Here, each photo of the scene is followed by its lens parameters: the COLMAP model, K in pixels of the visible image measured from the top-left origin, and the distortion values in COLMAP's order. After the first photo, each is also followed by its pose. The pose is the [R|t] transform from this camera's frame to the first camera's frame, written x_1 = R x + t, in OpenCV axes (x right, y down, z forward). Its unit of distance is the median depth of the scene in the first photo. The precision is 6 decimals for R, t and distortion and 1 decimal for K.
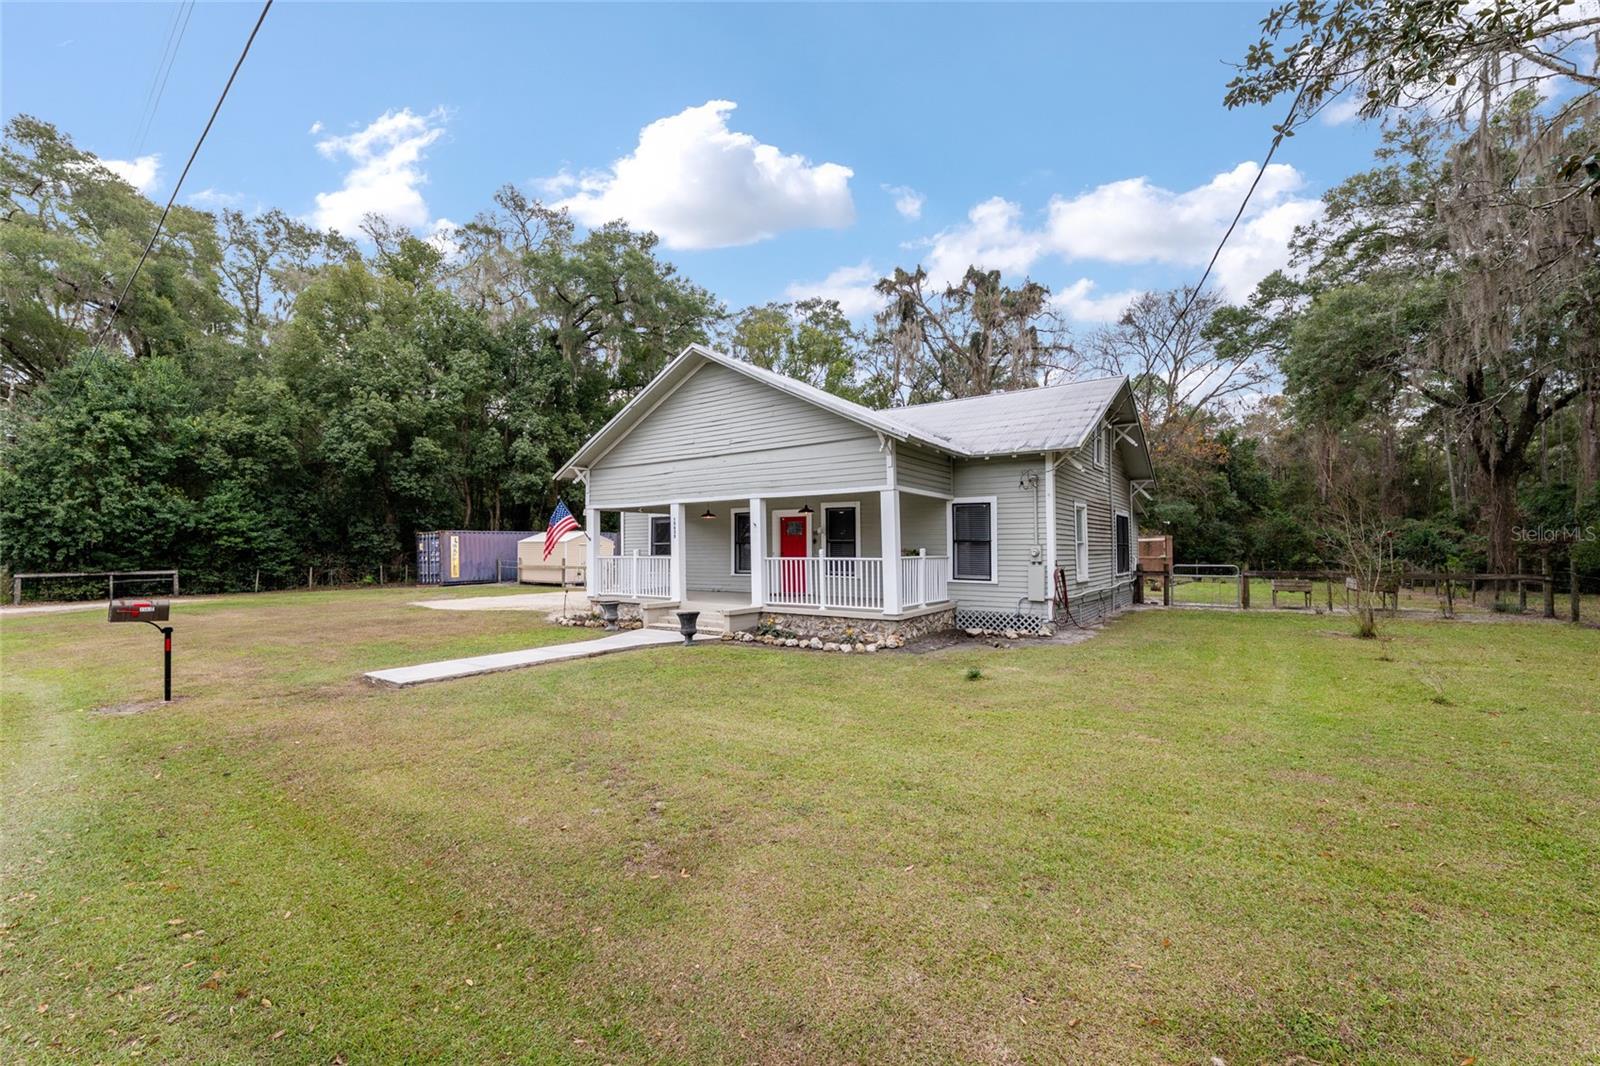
lens RADIAL K [[653.2, 0, 797.5], [0, 653.2, 537.1], [0, 0, 1]] dist [-0.003619, -0.000231]
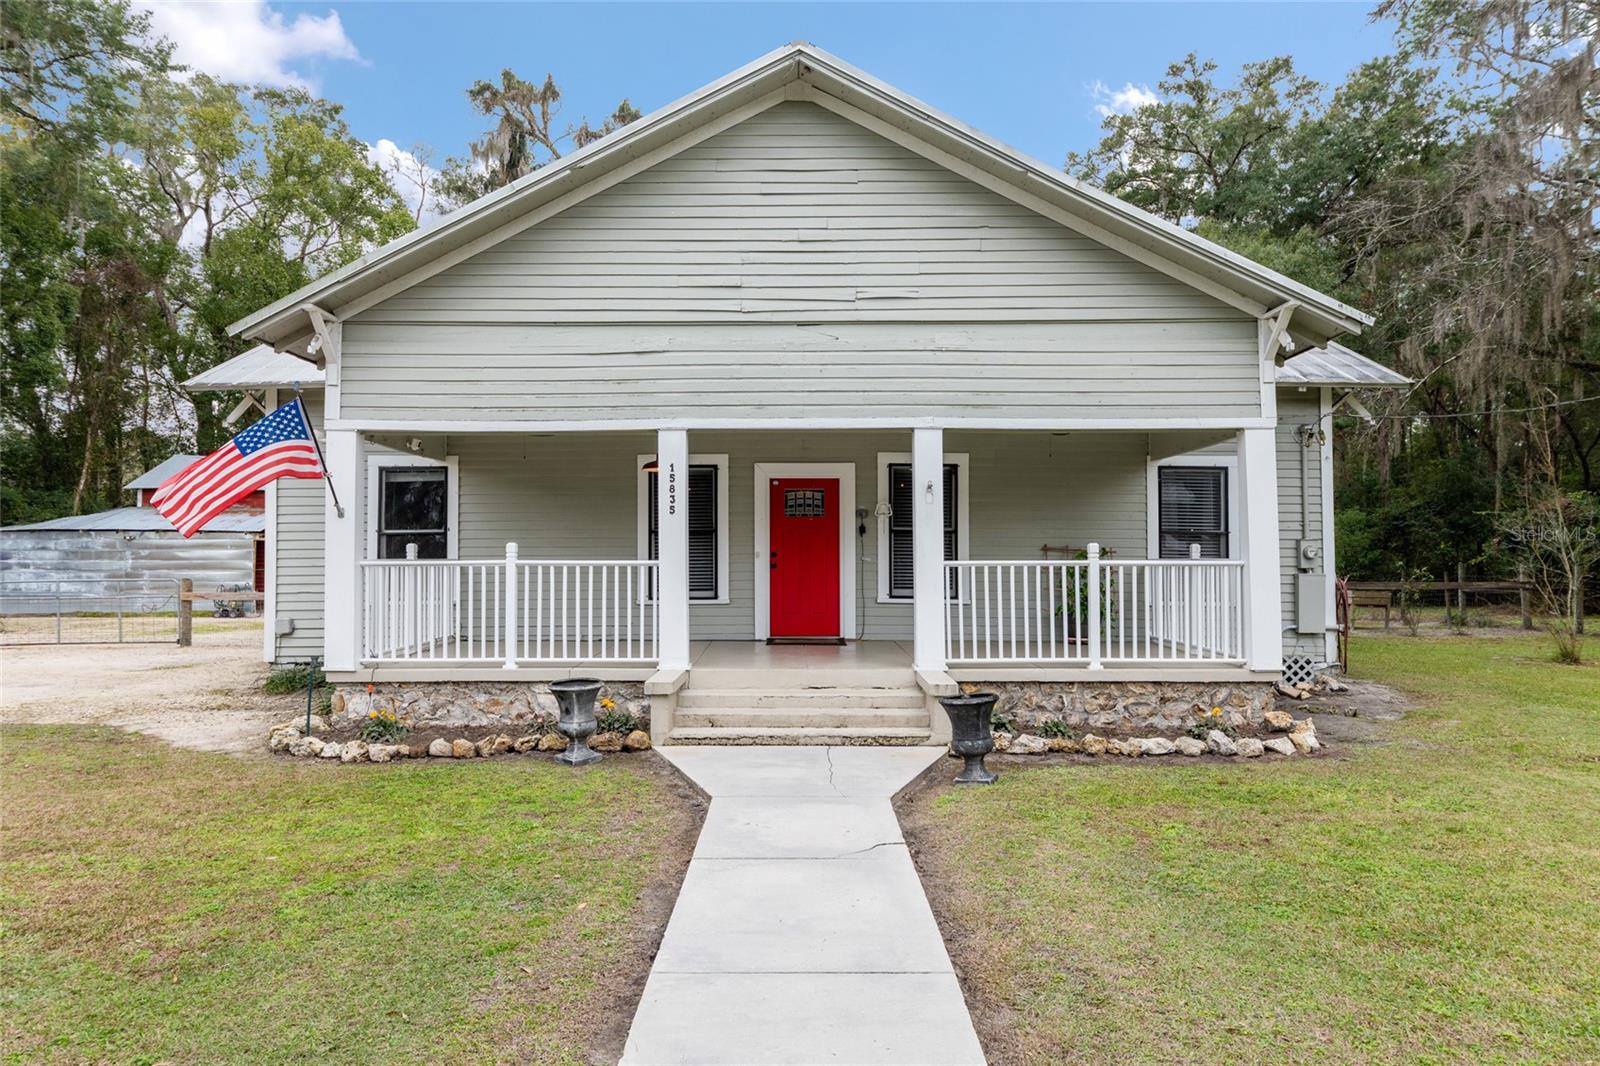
lens RADIAL K [[996.3, 0, 800.4], [0, 996.3, 535.3], [0, 0, 1]] dist [0.002302, 0.000896]
pose [[0.824337, 0.015846, 0.565877, -0.510180], [-0.014129, 0.999873, -0.007416, 0.019543], [-0.565923, -0.001882, 0.824456, 0.478479]]
